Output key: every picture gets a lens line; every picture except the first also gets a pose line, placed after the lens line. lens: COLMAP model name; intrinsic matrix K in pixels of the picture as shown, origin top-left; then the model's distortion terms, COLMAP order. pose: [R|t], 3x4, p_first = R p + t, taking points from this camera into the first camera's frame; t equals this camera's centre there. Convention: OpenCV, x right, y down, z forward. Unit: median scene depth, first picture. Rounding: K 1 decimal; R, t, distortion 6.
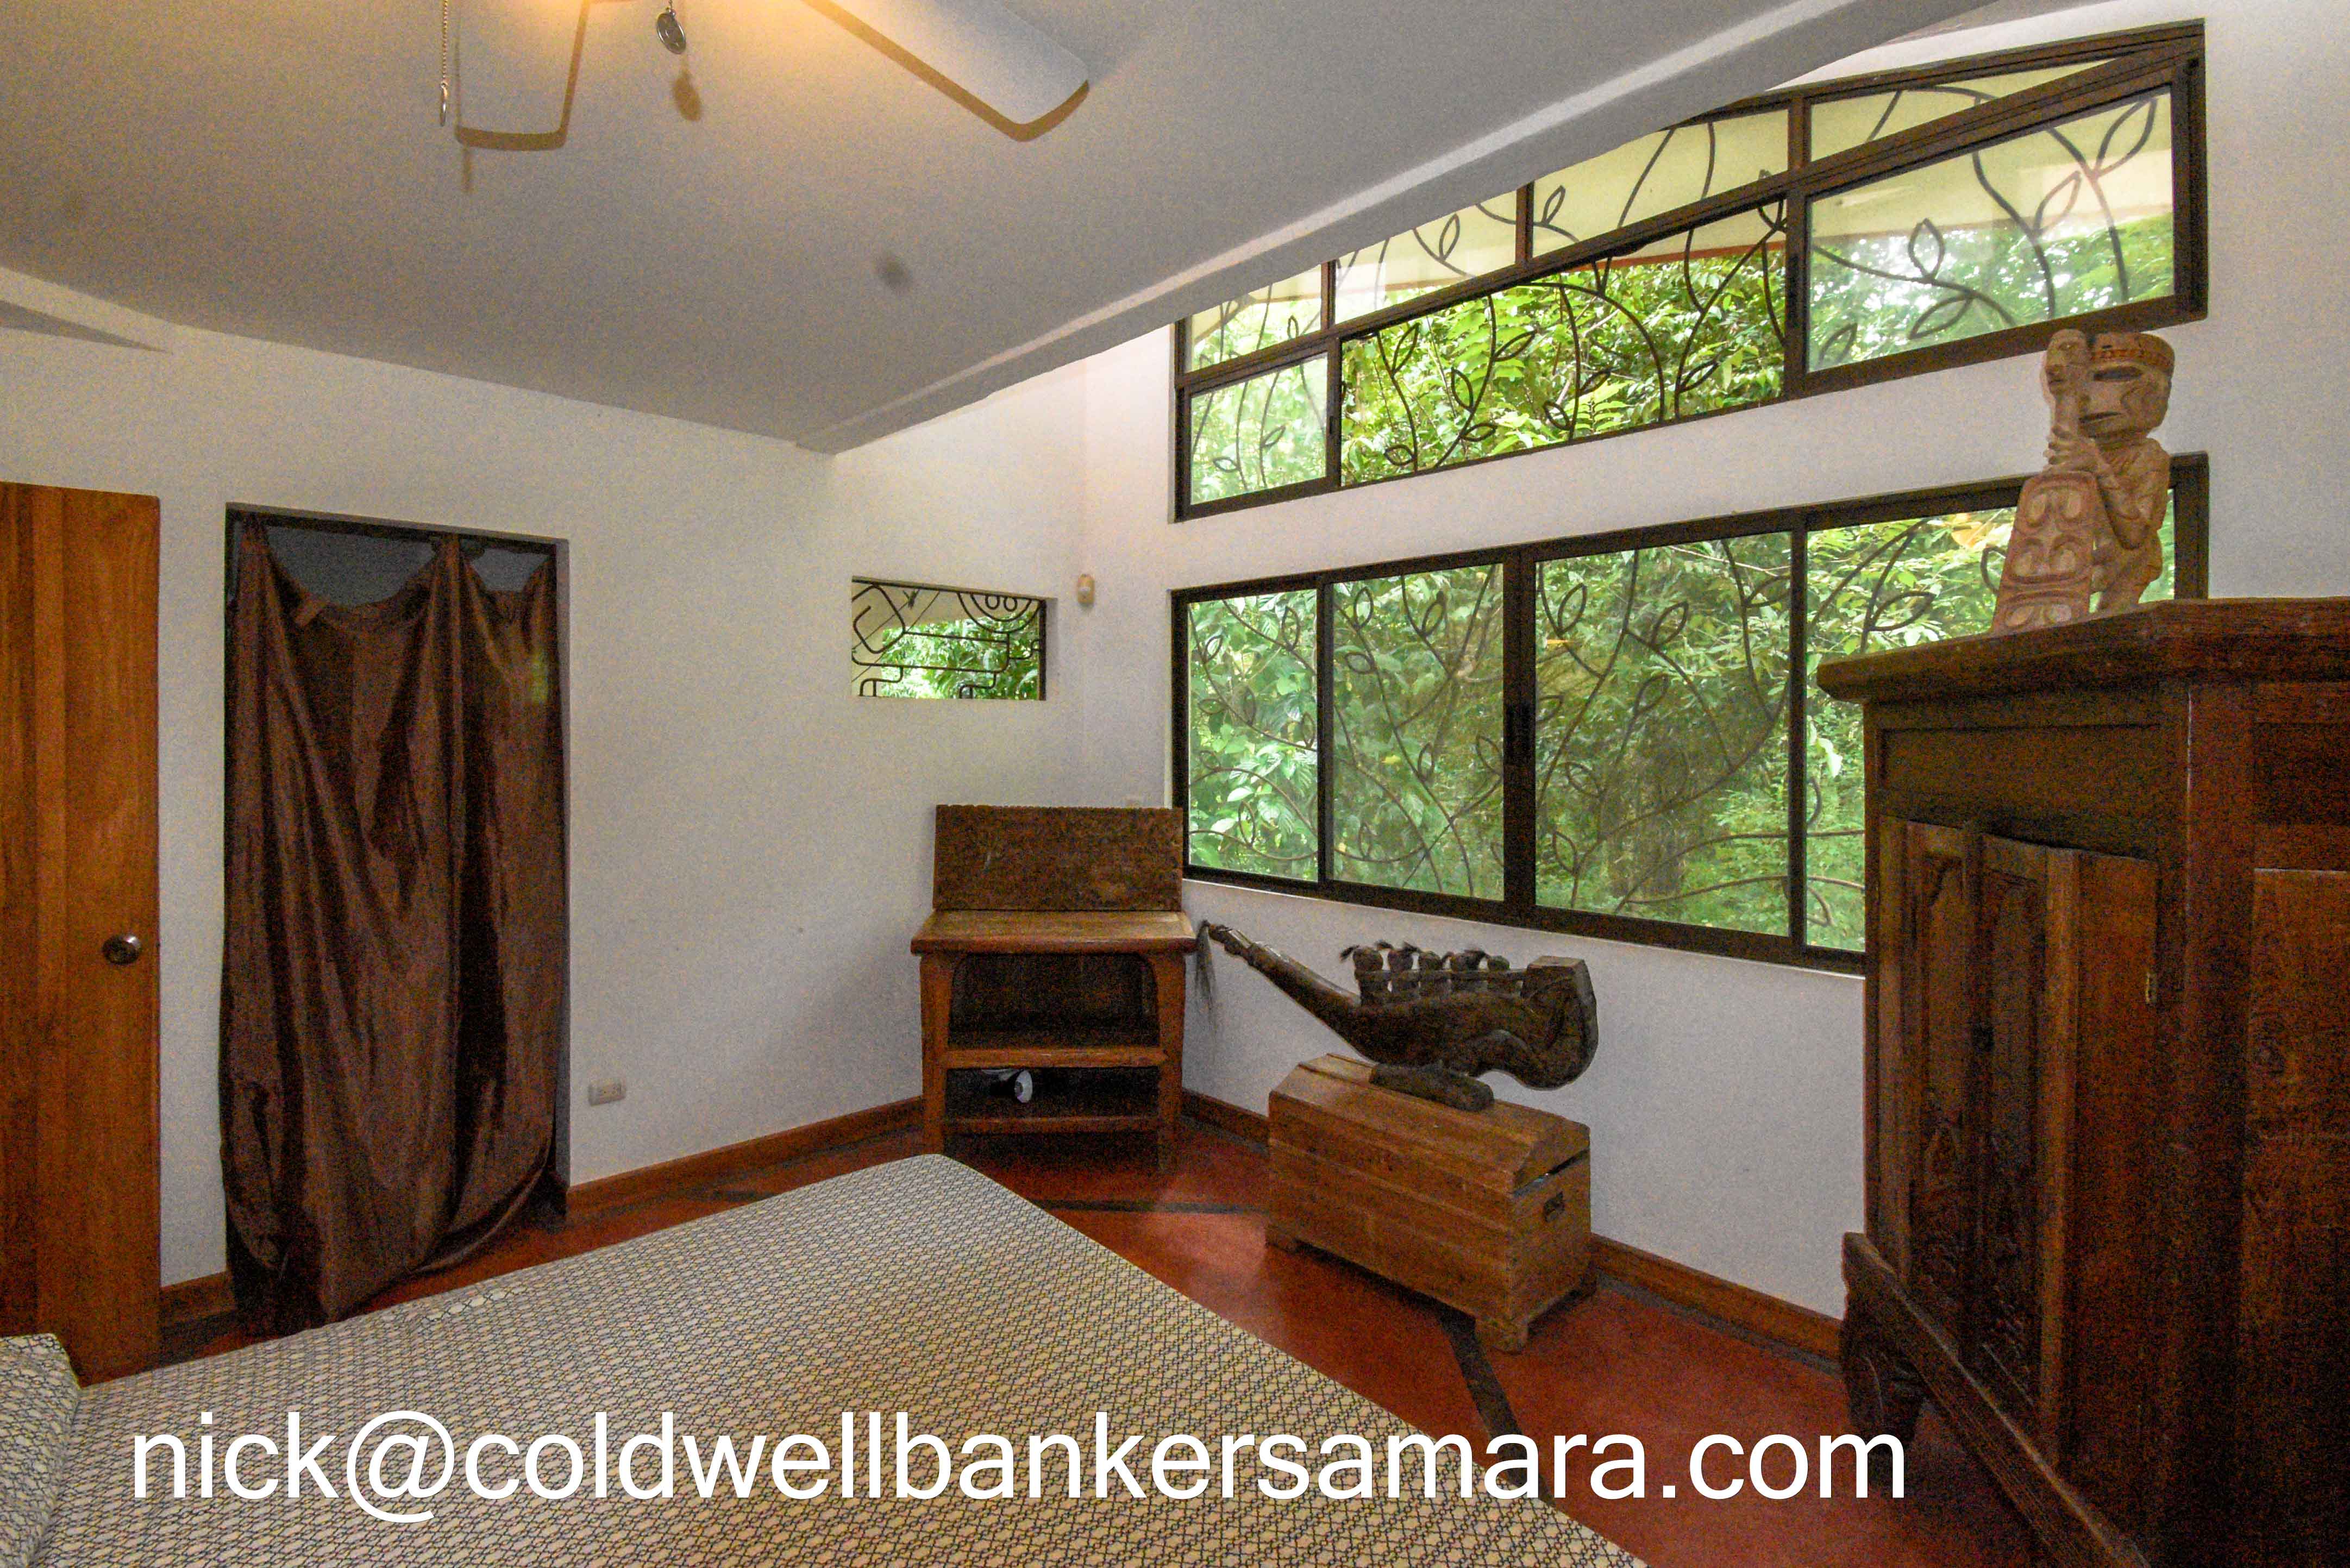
lens RADIAL K [[1048.8, 0, 1146.8], [0, 1048.8, 741.6], [0, 0, 1]] dist [0.031489, -0.019727]
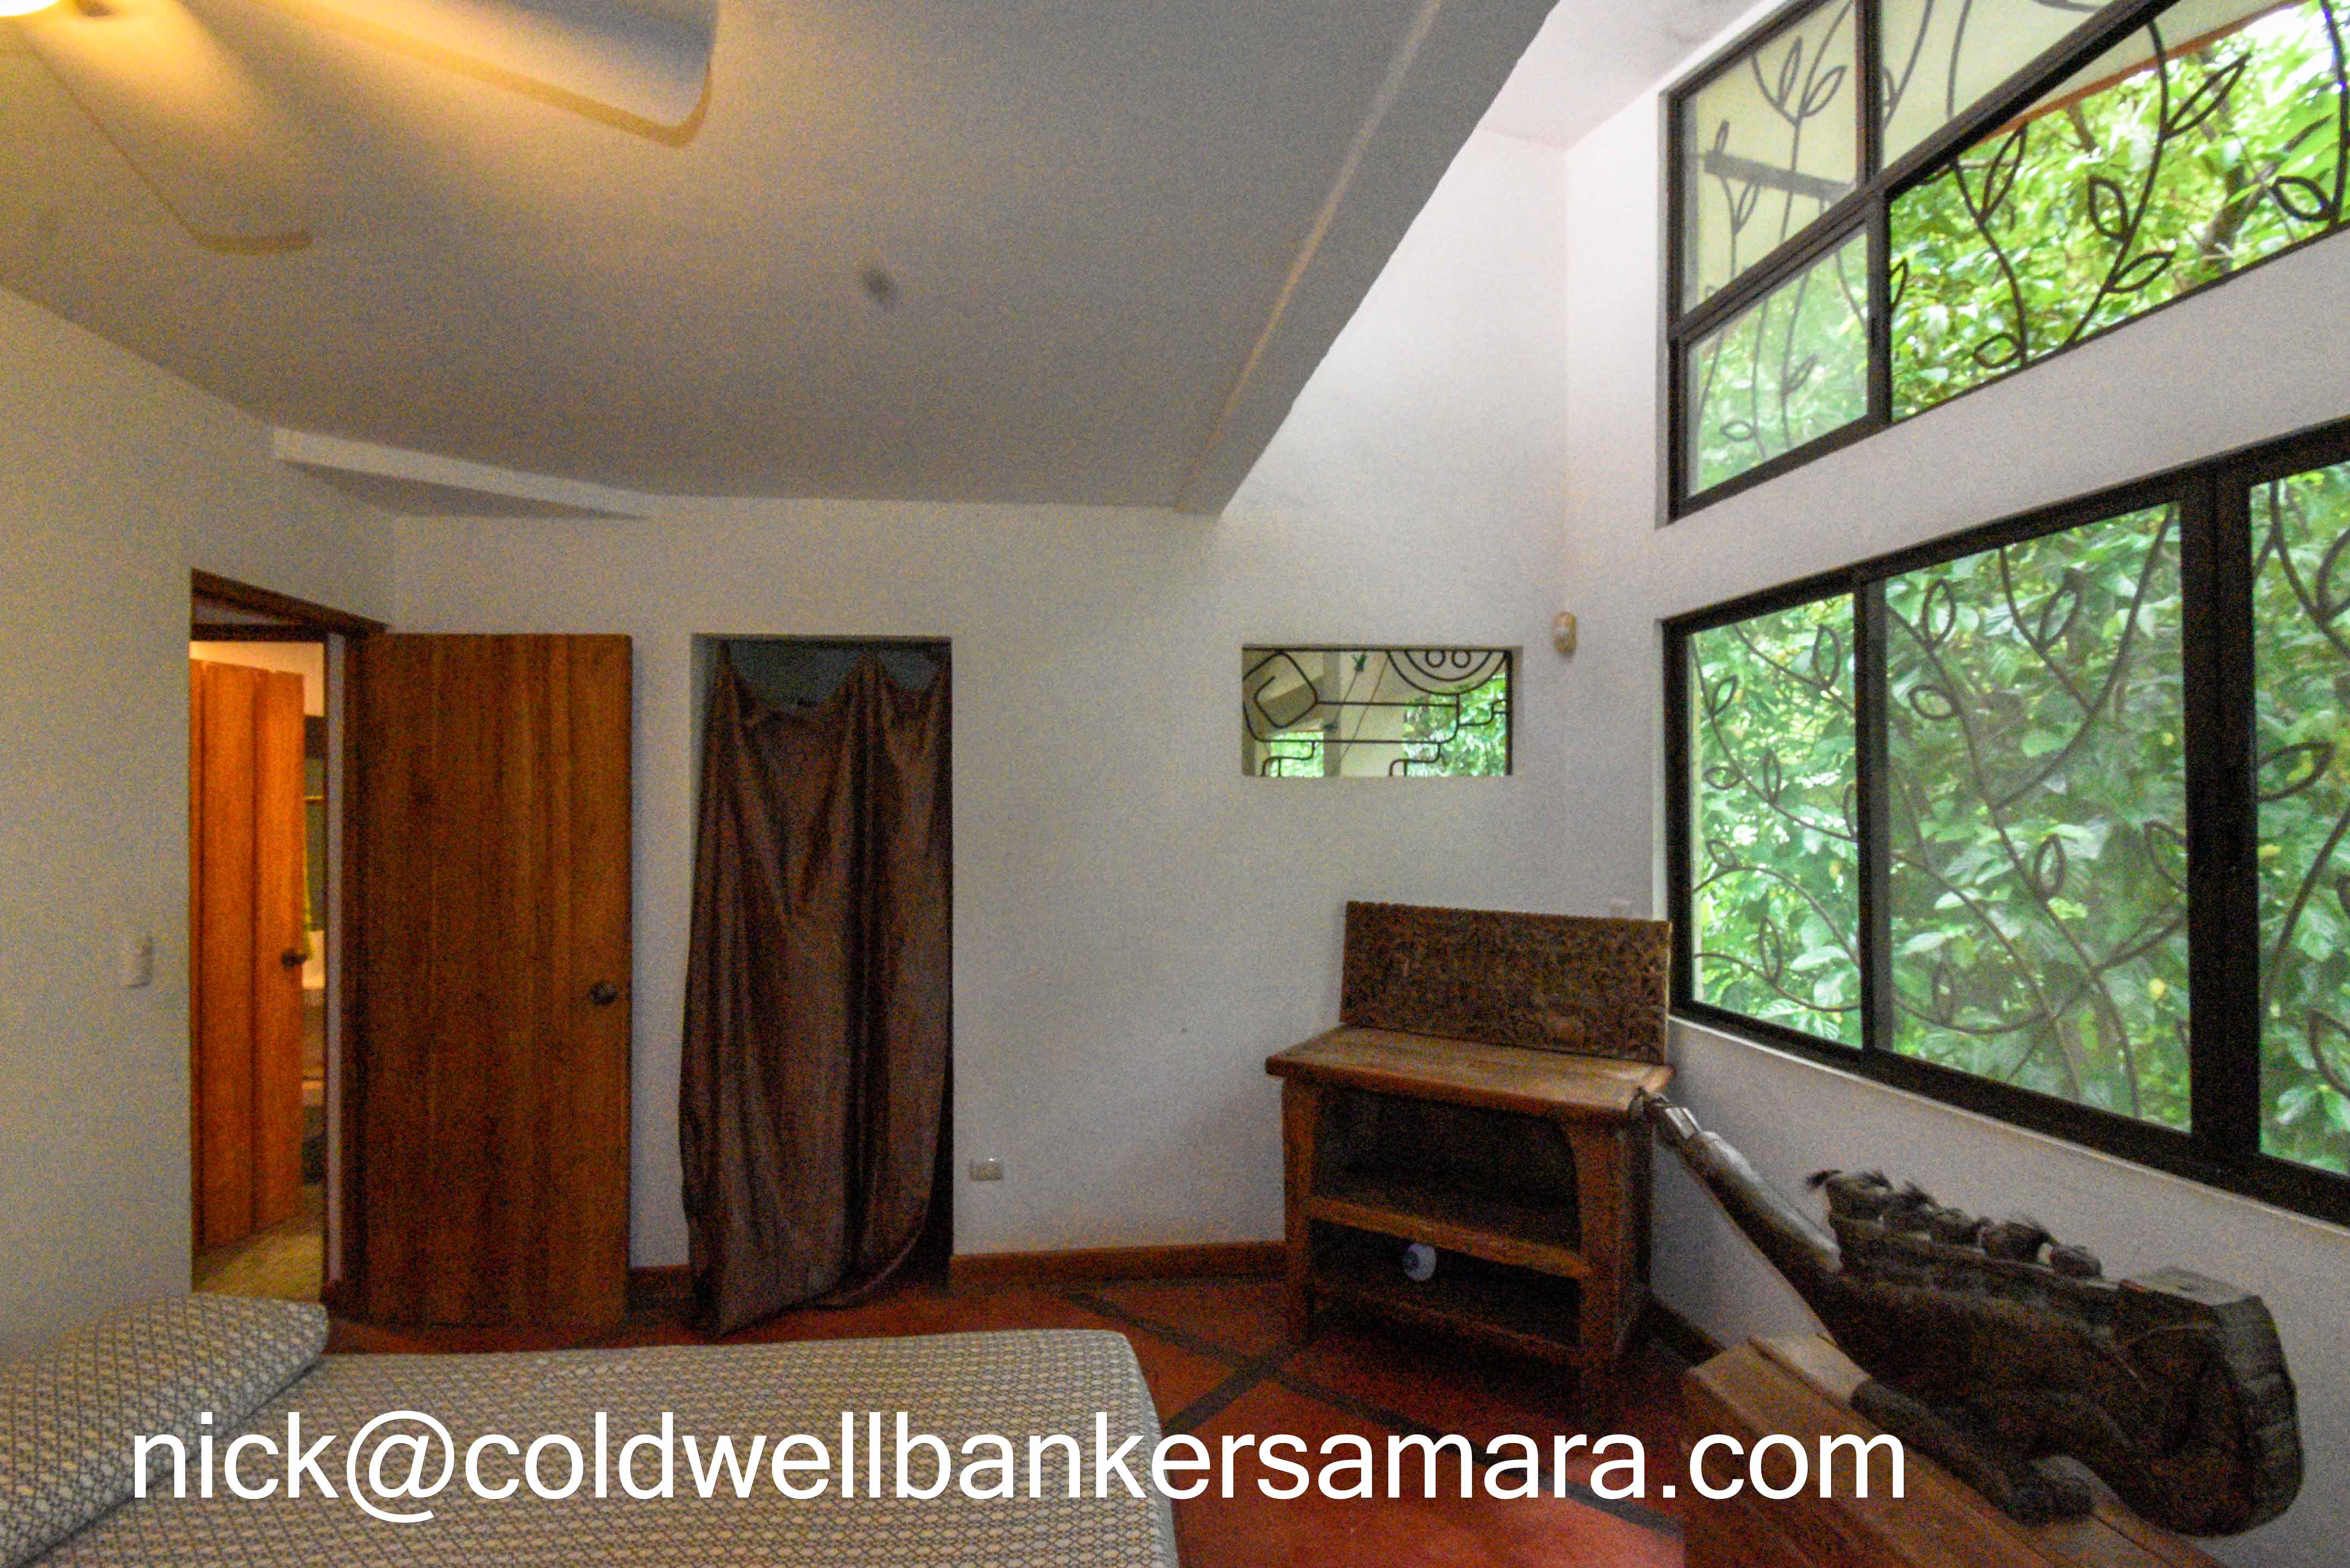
lens RADIAL K [[1078.7, 0, 1165.9], [0, 1078.7, 799.2], [0, 0, 1]] dist [0.035748, -0.021522]
pose [[0.799073, -0.011713, -0.601120, 0.263409], [0.001255, 0.999841, -0.017814, -0.008830], [0.601232, 0.013481, 0.798961, 0.254667]]
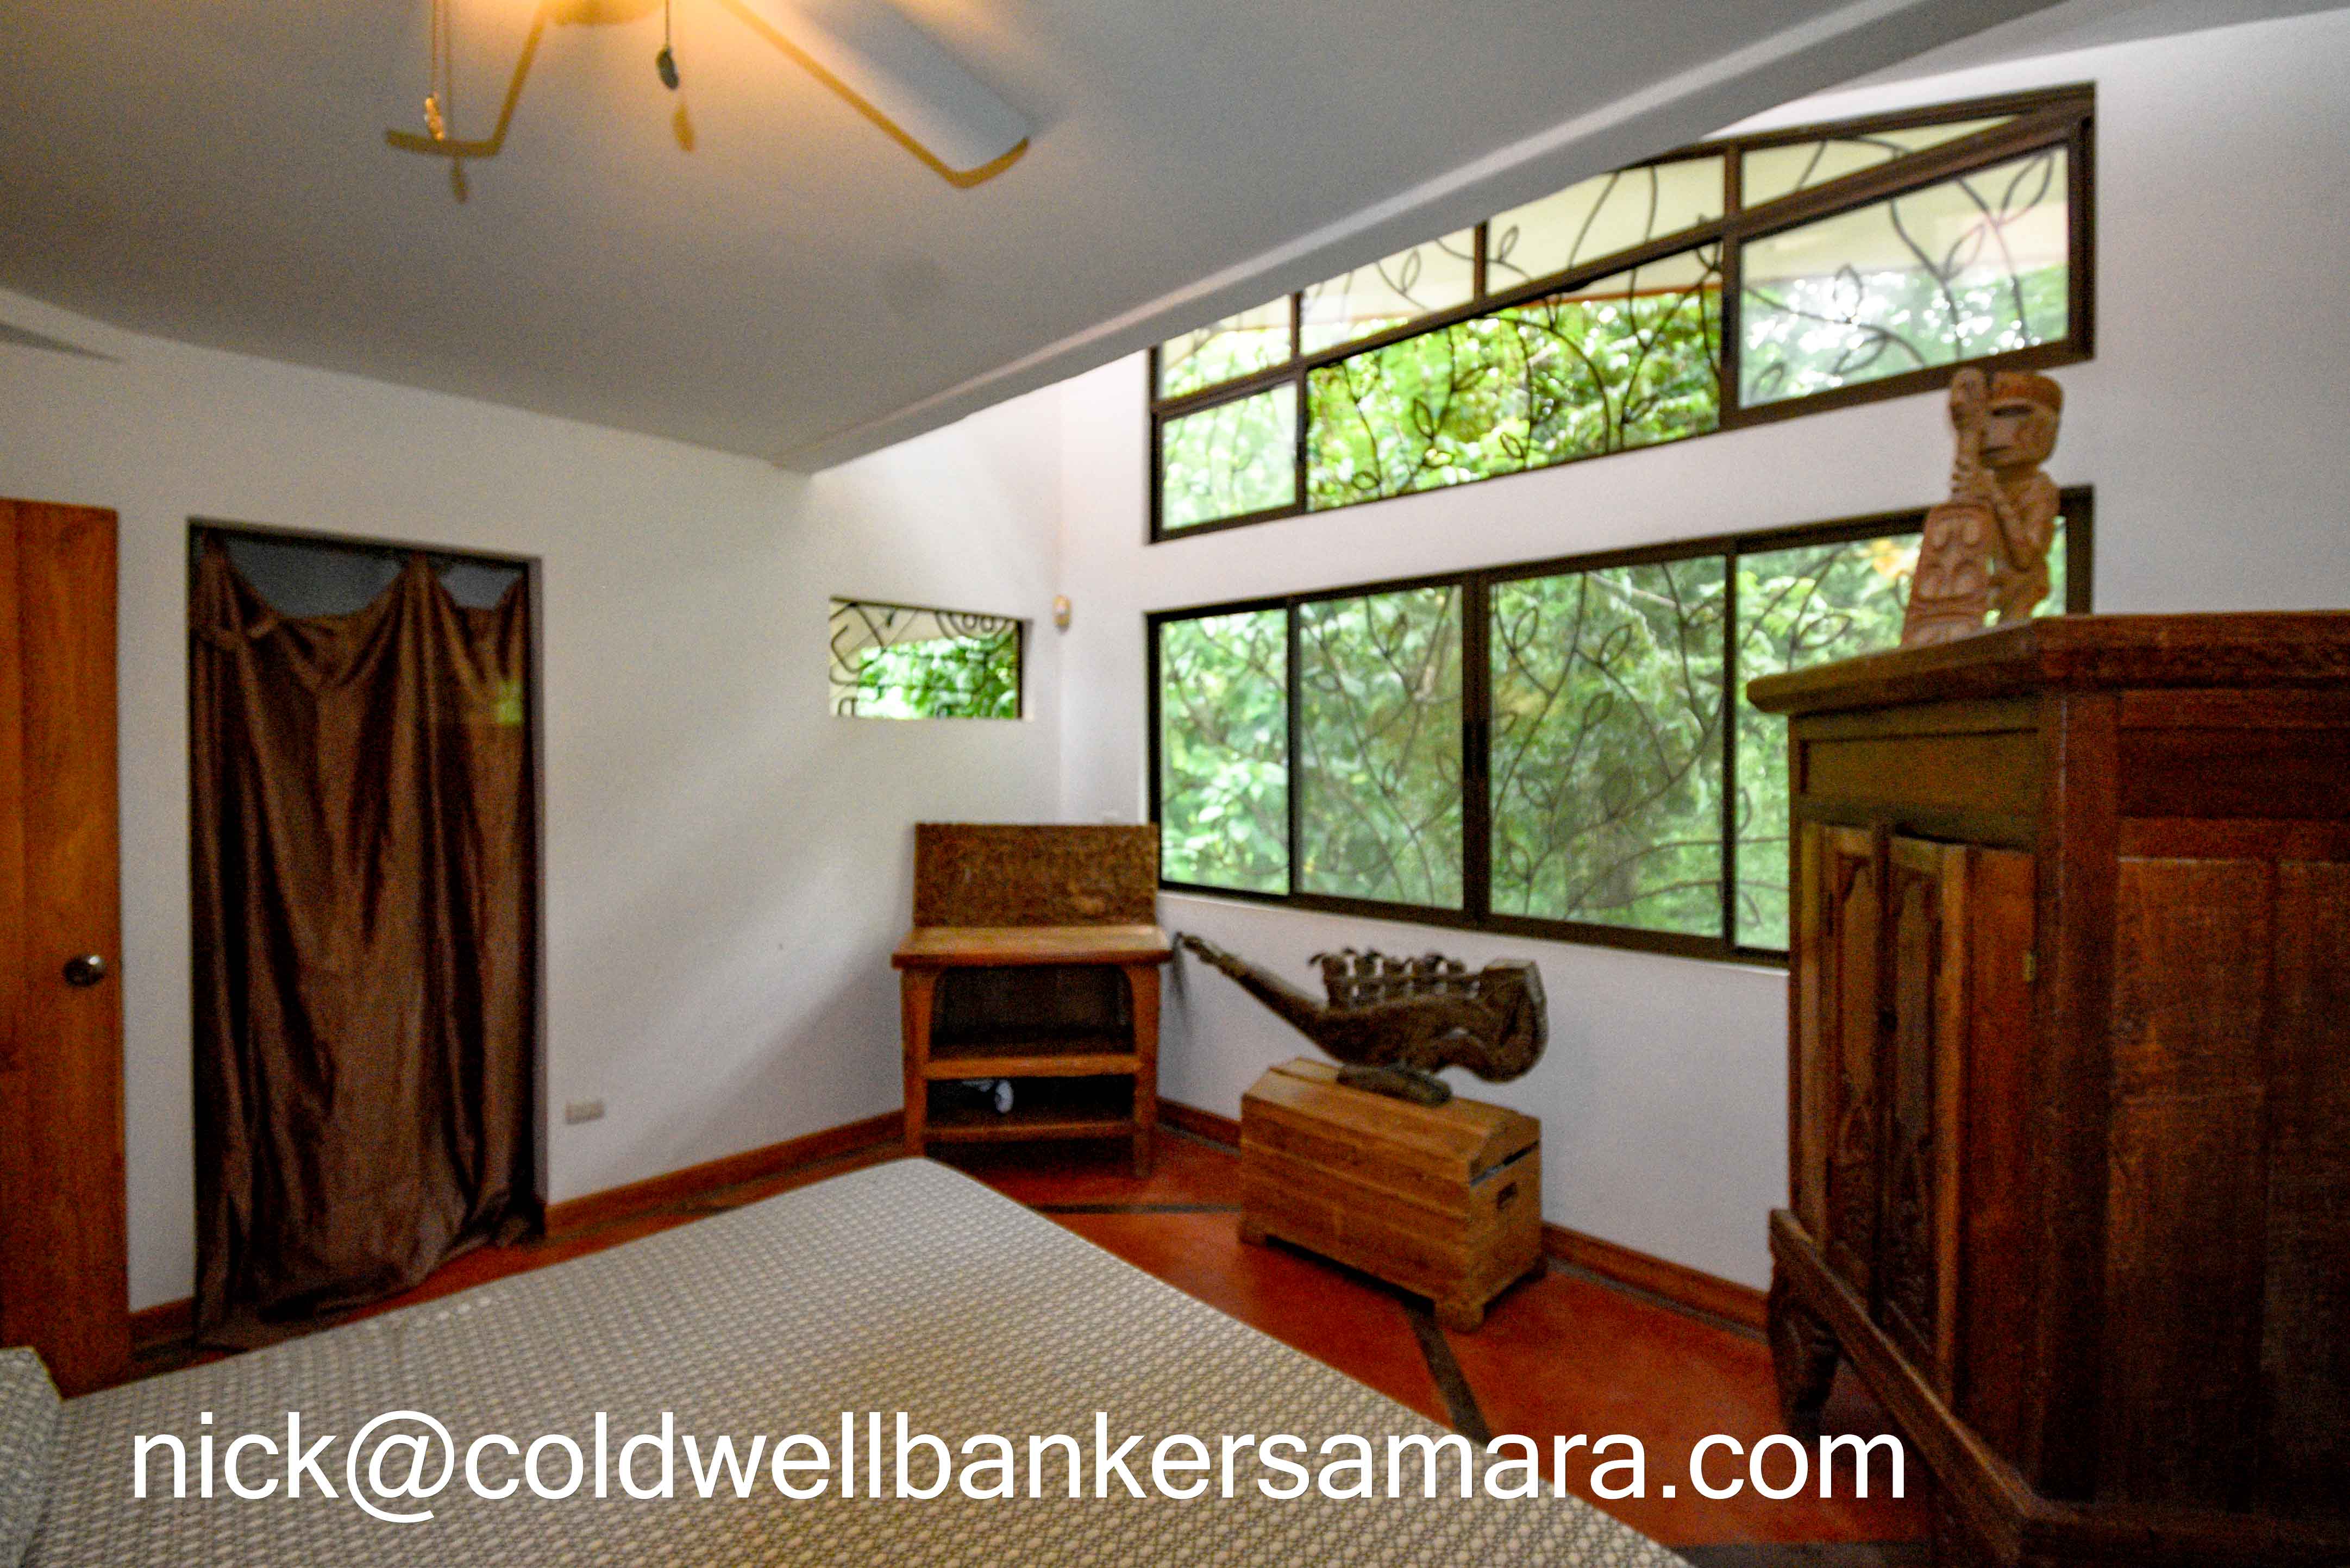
lens RADIAL K [[1030.2, 0, 1175.0], [0, 1030.2, 784.0], [0, 0, 1]] dist [0.032449, -0.018265]
pose [[0.998660, -0.004529, 0.051553, -0.000614], [0.003572, 0.999820, 0.018639, 0.006345], [-0.051629, -0.018430, 0.998496, -0.015632]]
